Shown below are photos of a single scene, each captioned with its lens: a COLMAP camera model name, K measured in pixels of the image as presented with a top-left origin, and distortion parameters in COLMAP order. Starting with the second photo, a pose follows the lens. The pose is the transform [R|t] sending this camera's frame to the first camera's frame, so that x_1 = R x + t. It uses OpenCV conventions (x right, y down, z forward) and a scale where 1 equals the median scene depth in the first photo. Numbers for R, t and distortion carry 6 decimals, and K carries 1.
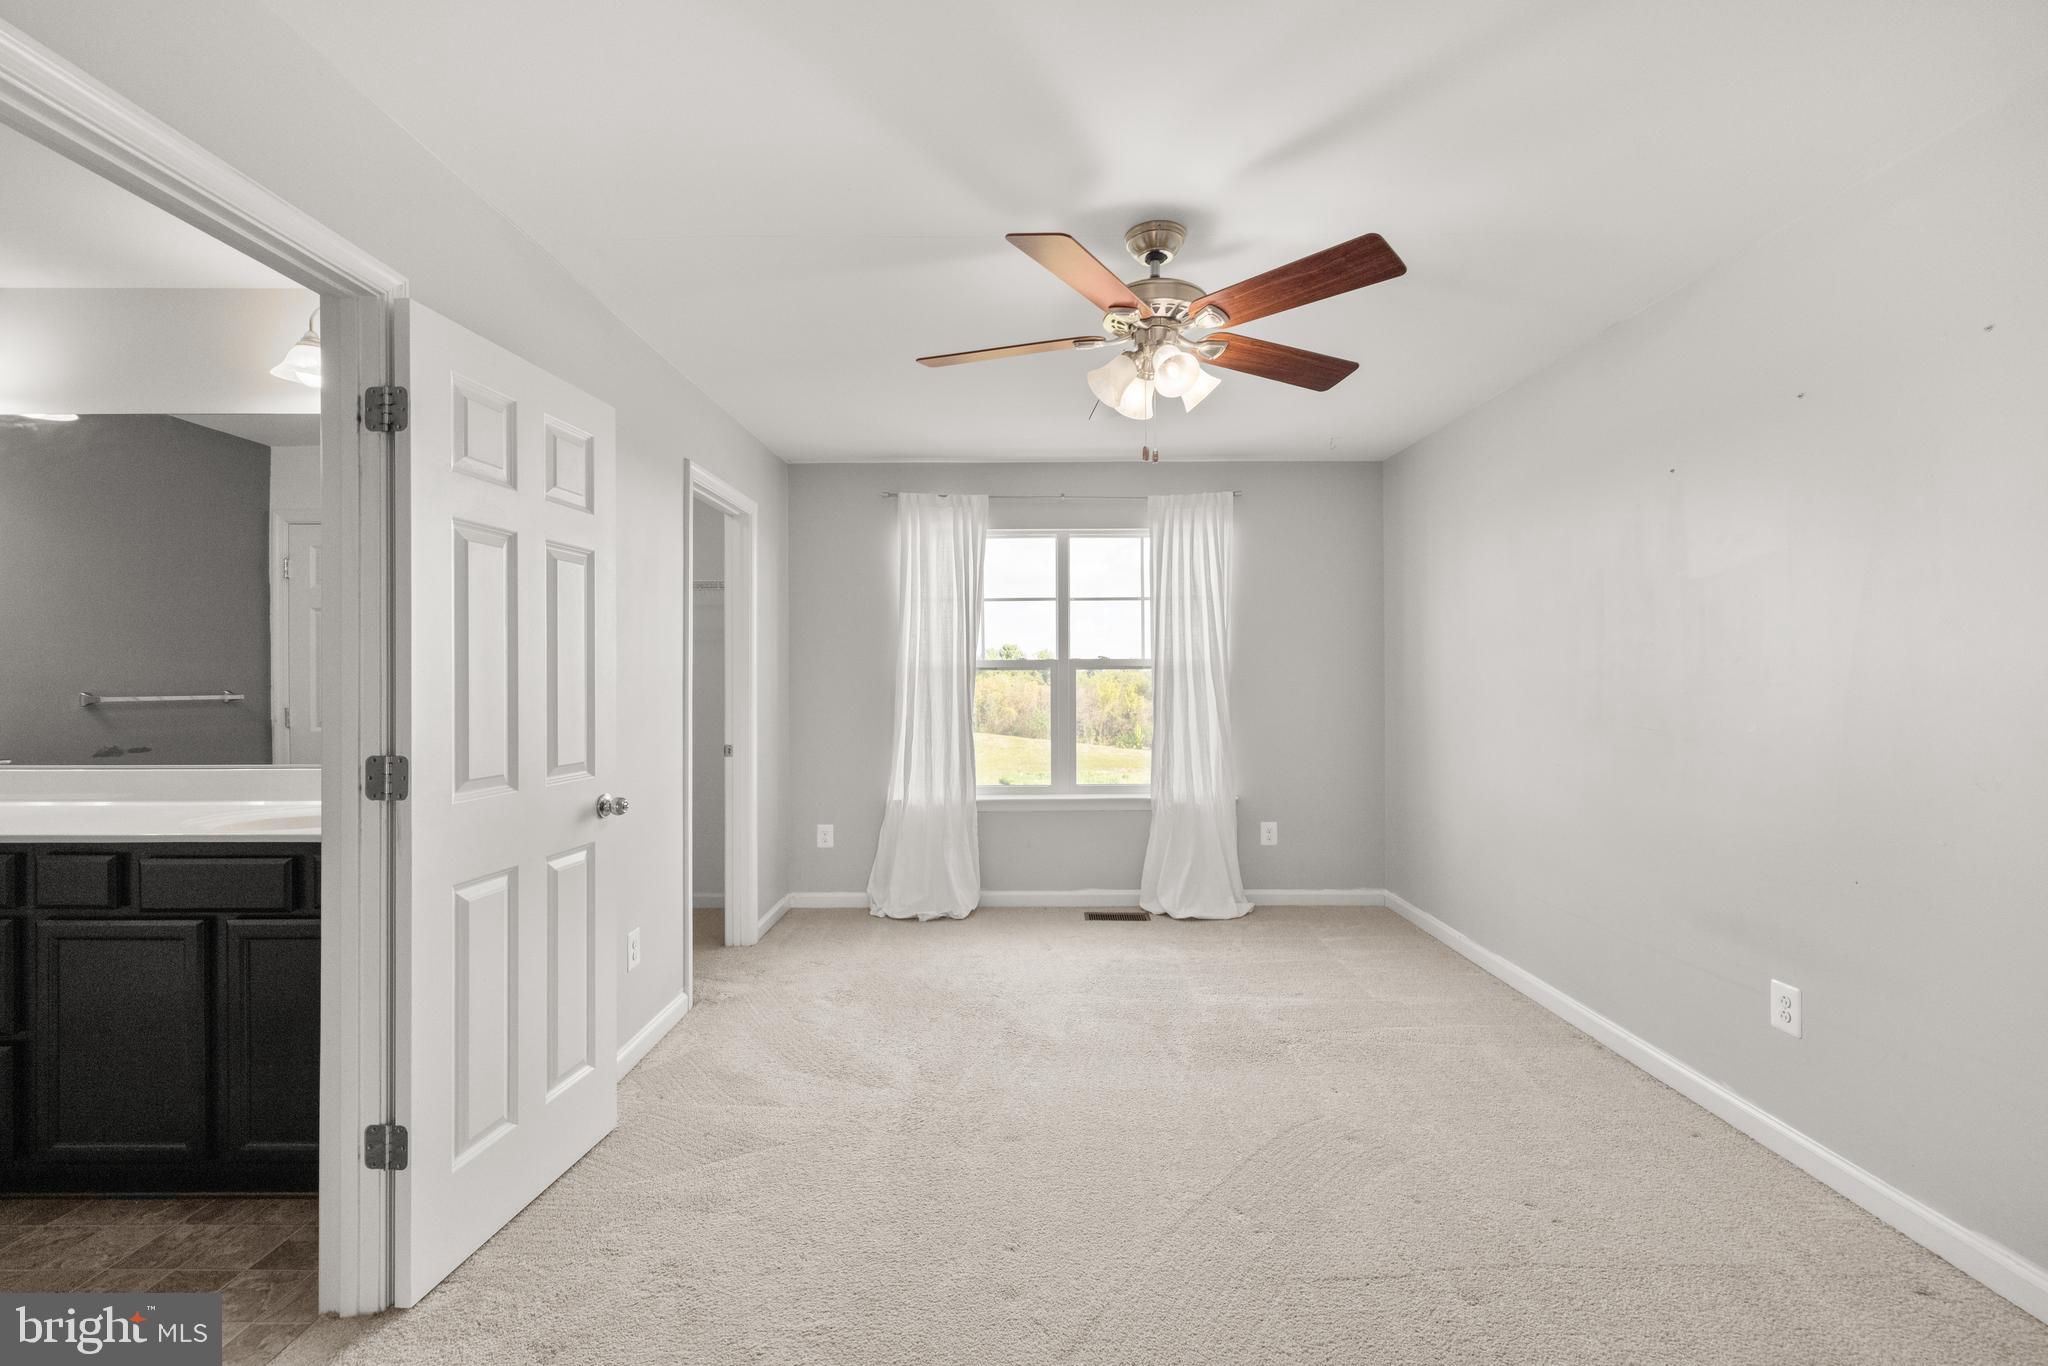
lens RADIAL K [[915.8, 0, 1024.0], [0, 915.8, 683.0], [0, 0, 1]] dist [0.002511, 0.000431]
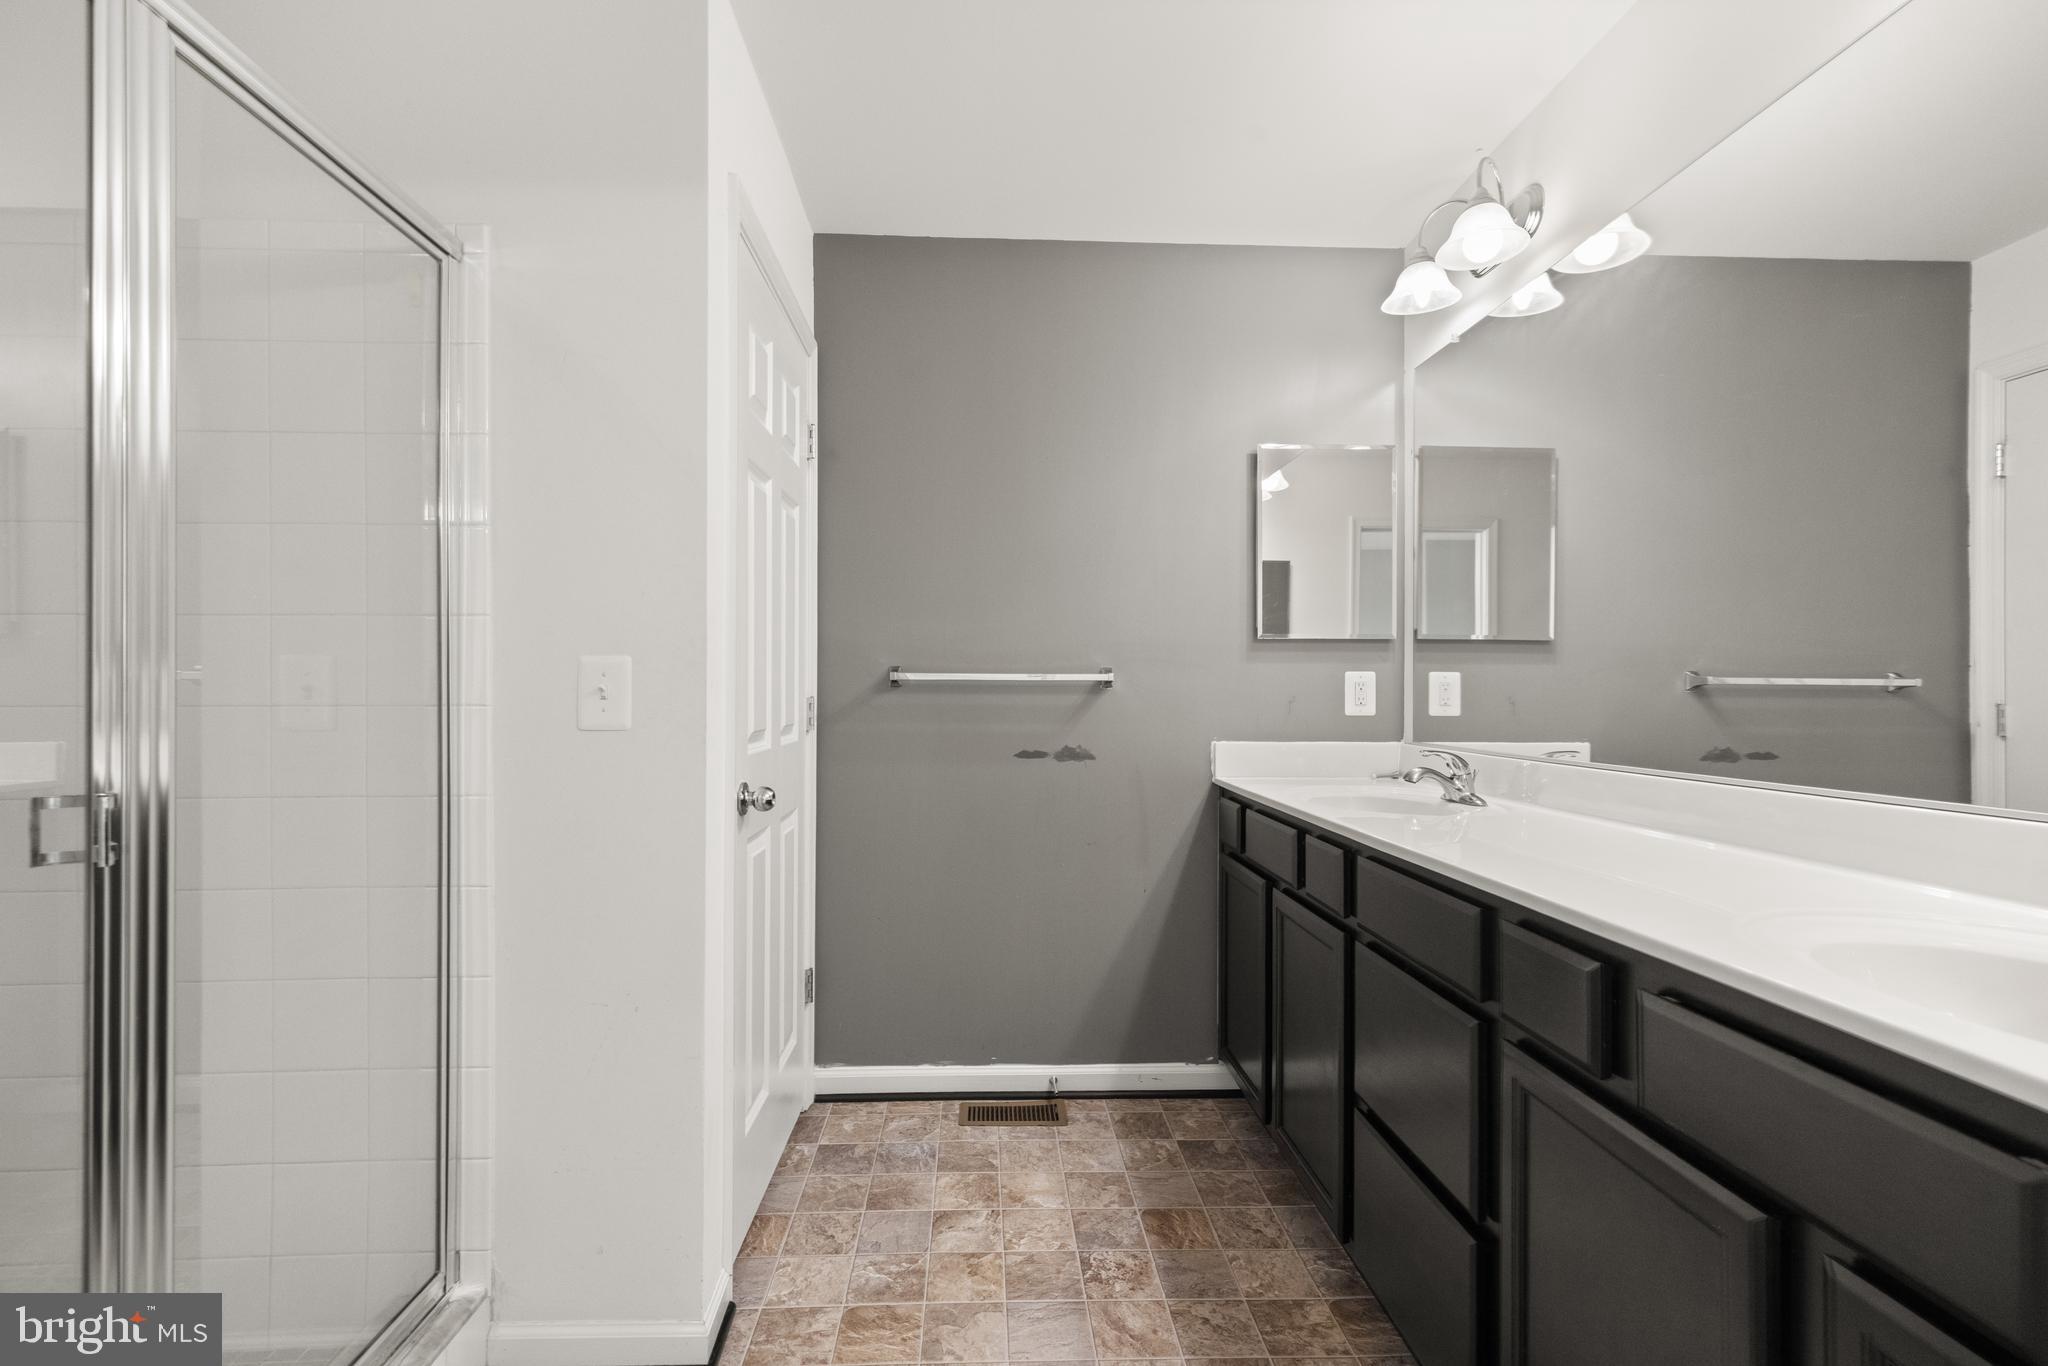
lens RADIAL K [[915.8, 0, 1024.0], [0, 915.8, 683.0], [0, 0, 1]] dist [0.002511, 0.000431]
pose [[0.084597, -0.009264, -0.996372, -0.306583], [-0.010112, 0.999897, -0.010155, 0.029786], [0.996364, 0.010934, 0.084495, 0.371550]]
